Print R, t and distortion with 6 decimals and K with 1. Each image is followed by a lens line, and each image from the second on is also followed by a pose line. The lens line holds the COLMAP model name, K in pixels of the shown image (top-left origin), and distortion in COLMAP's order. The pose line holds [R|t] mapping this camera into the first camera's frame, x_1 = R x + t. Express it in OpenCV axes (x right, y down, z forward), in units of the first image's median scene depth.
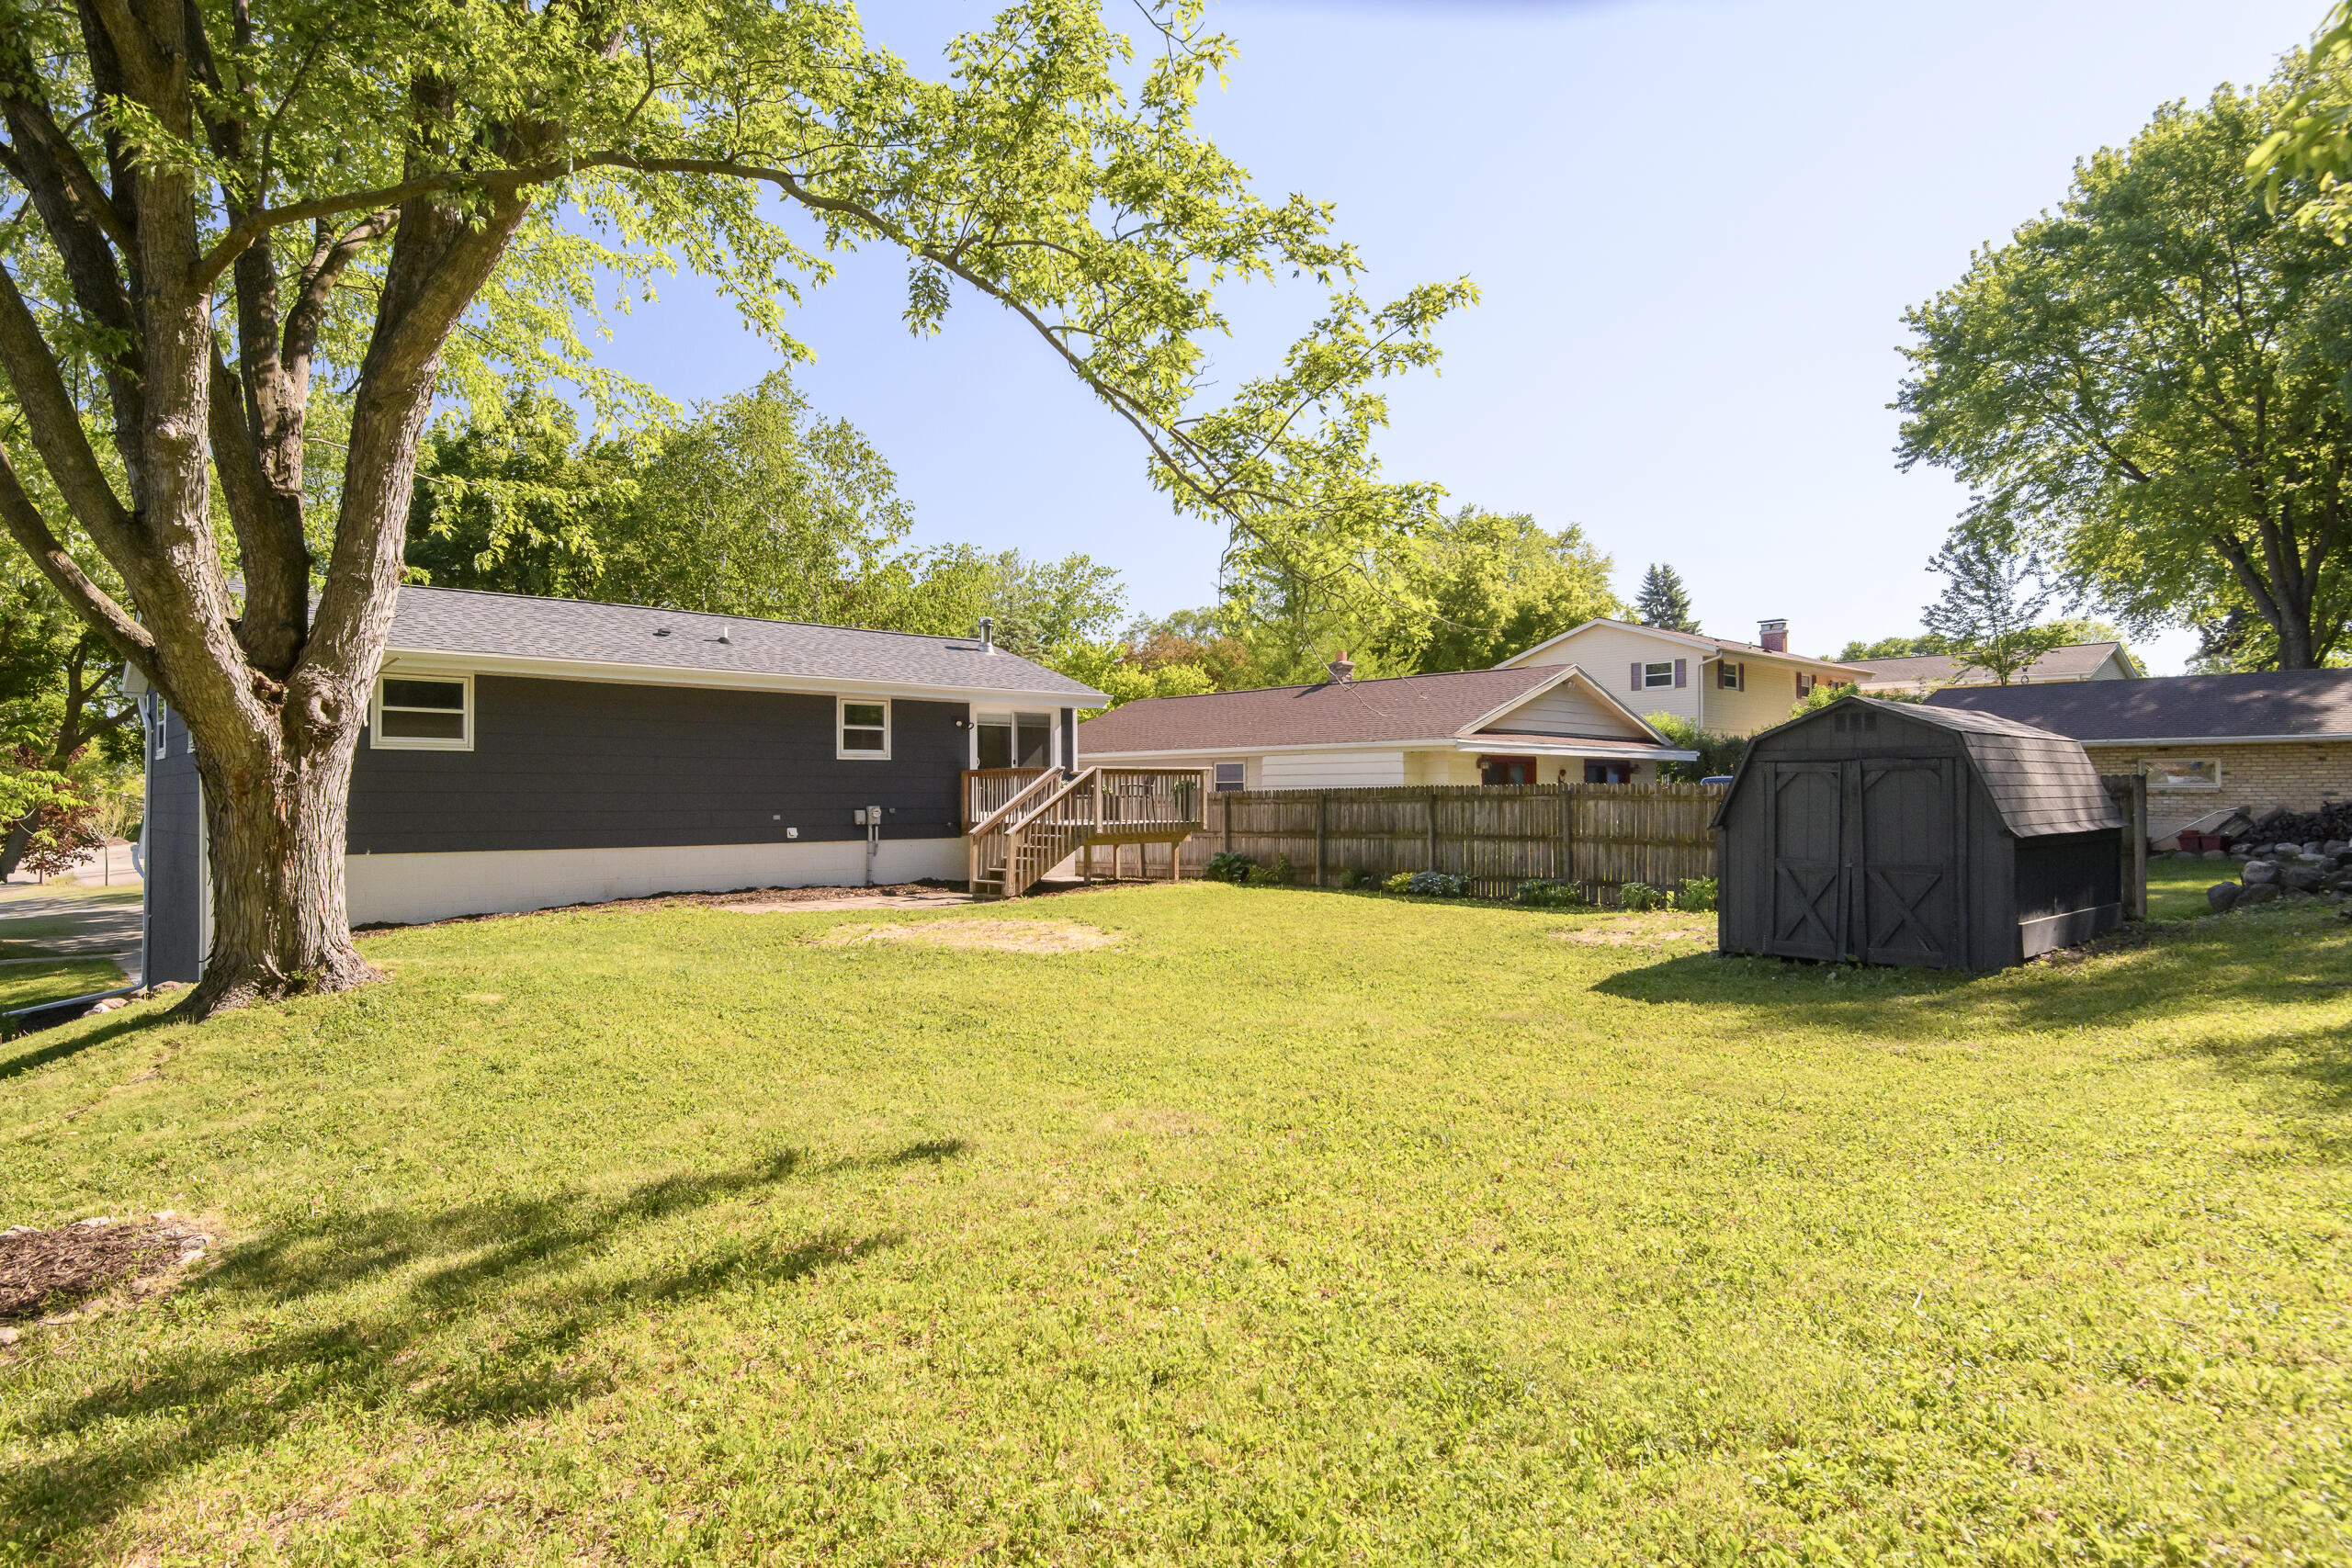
lens RADIAL K [[1278.0, 0, 1176.0], [0, 1278.0, 784.0], [0, 0, 1]] dist [-0.002633, -0.000554]
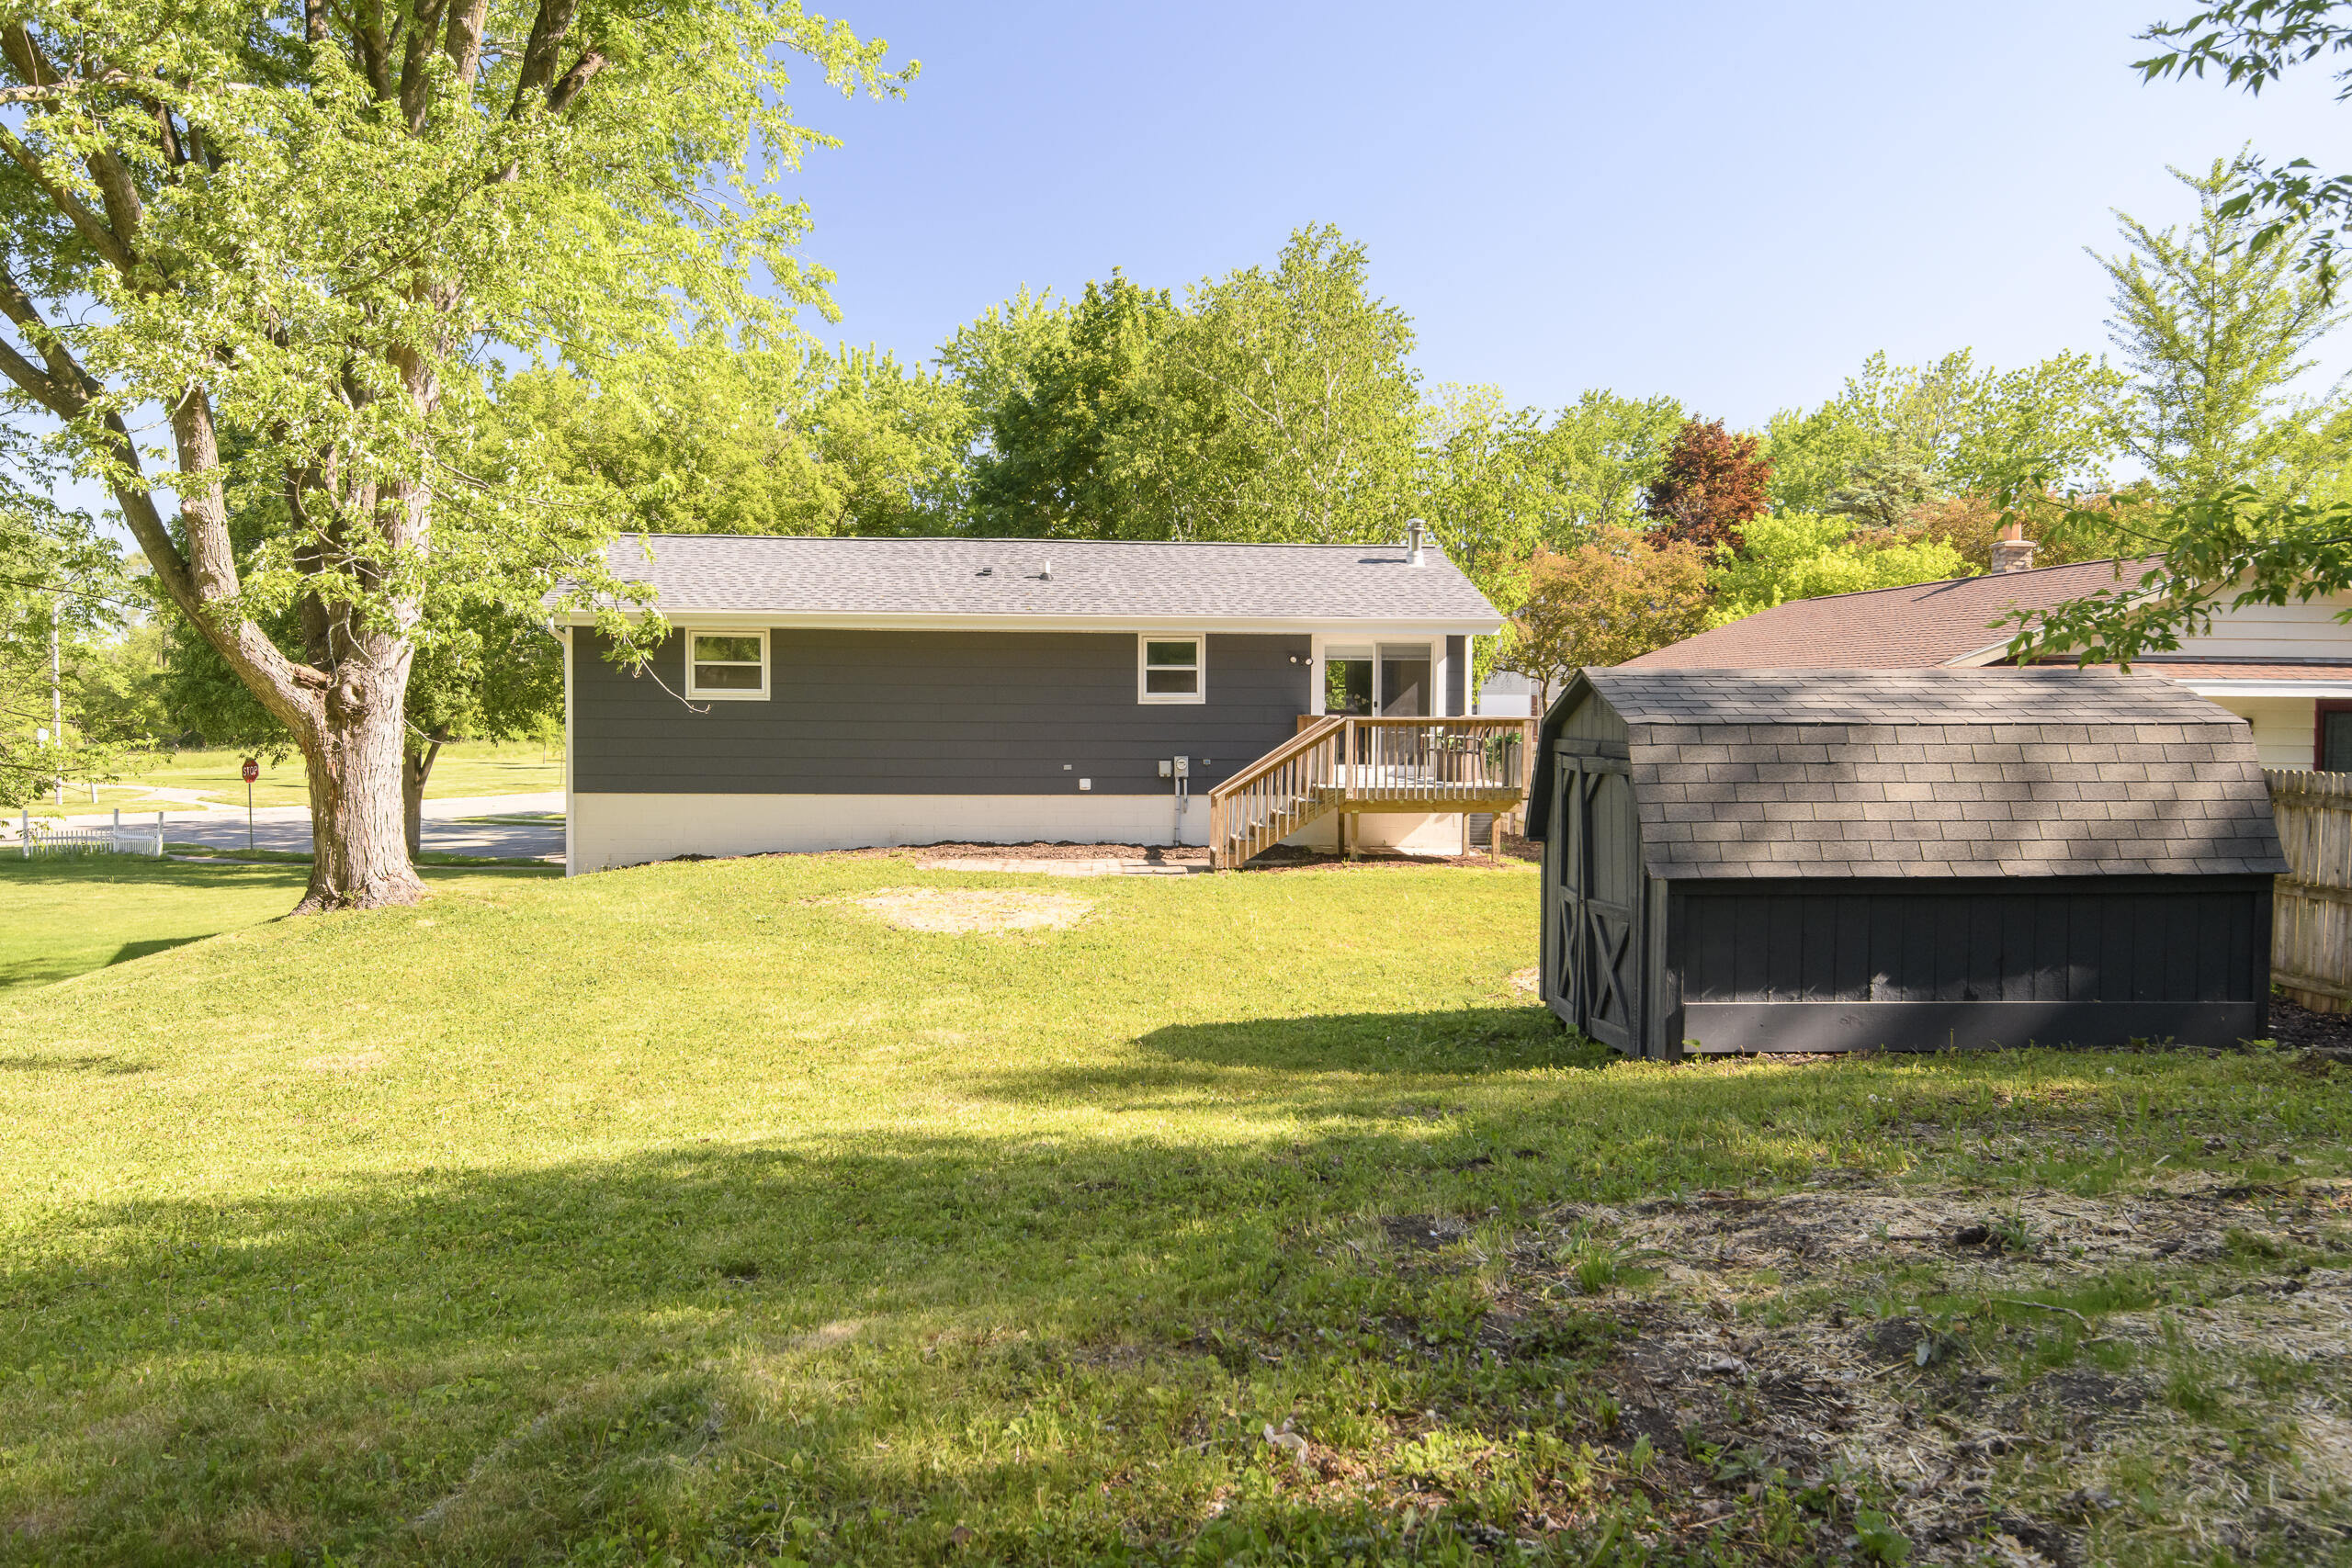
lens RADIAL K [[1725.9, 0, 1176.0], [0, 1725.9, 784.0], [0, 0, 1]] dist [0.000644, 0.001287]
pose [[0.801890, 0.031963, -0.596616, 0.483044], [-0.000627, 0.998612, 0.052657, -0.026970], [0.597471, -0.041851, 0.800798, 0.038532]]
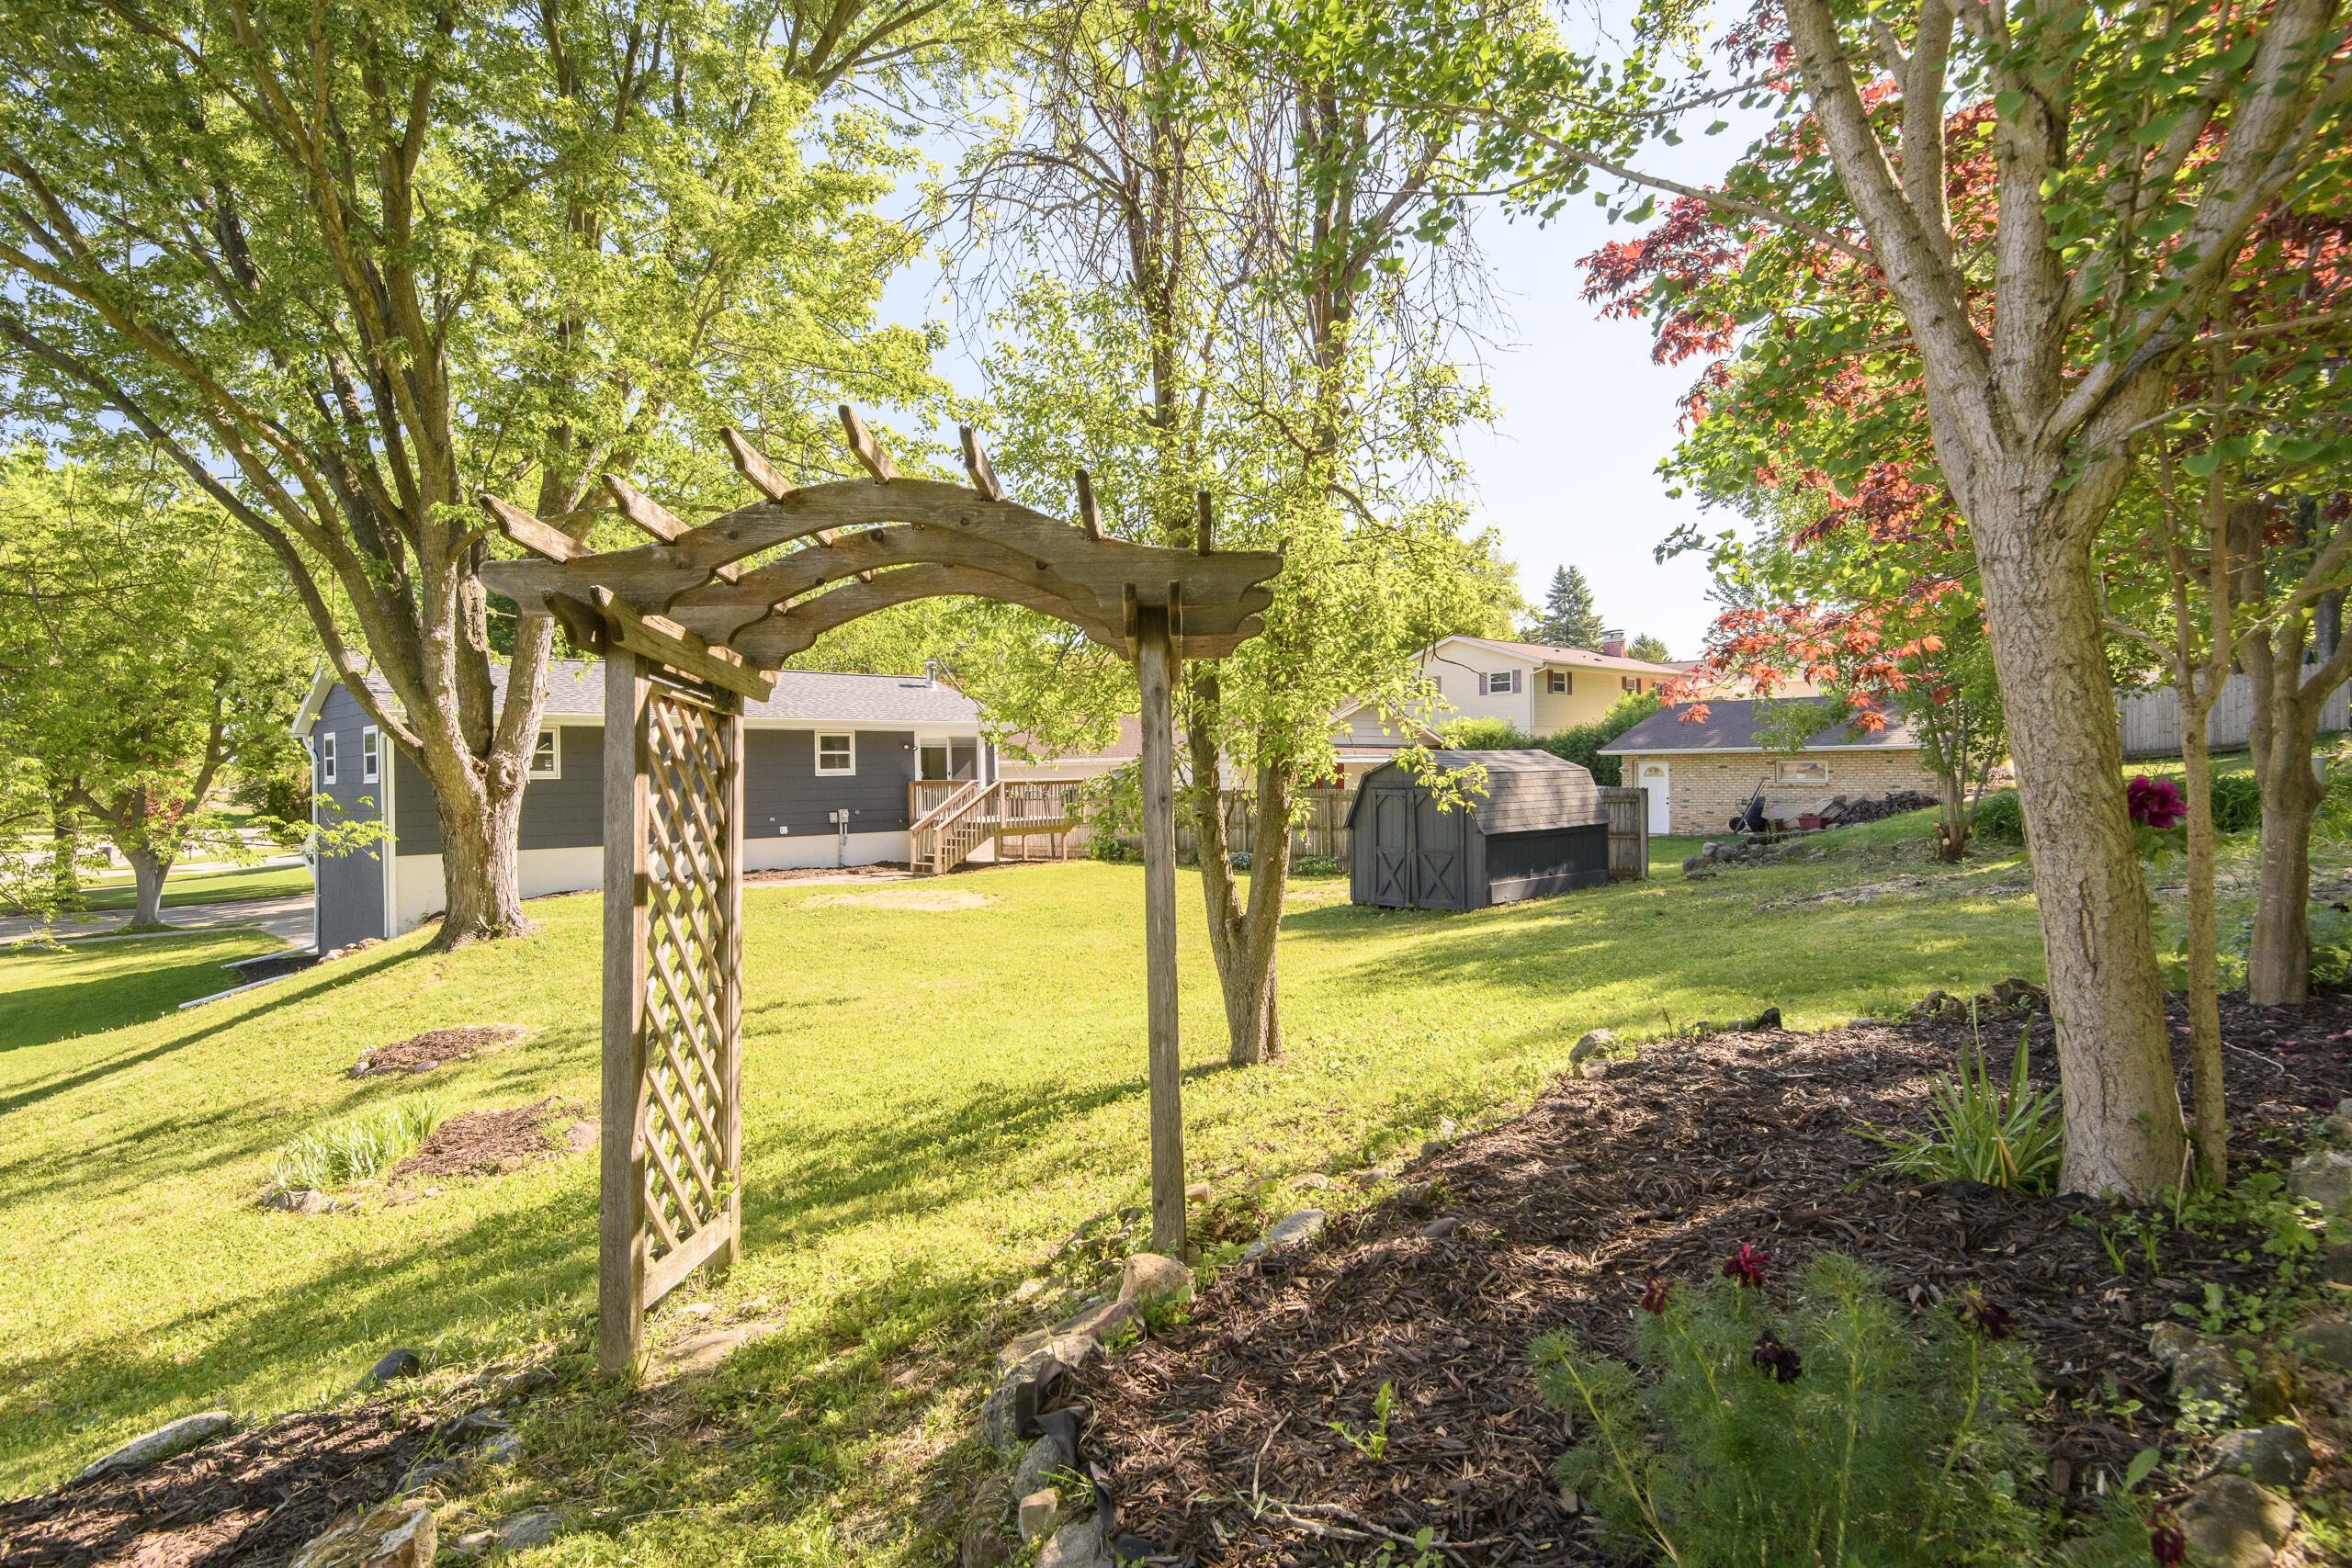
lens RADIAL K [[1201.4, 0, 1176.0], [0, 1201.4, 784.0], [0, 0, 1]] dist [0.003469, 0.000096]
pose [[0.999767, -0.012820, 0.017393, 0.101187], [0.012488, 0.999740, 0.019087, -0.030724], [-0.017633, -0.018865, 0.999667, -0.304972]]
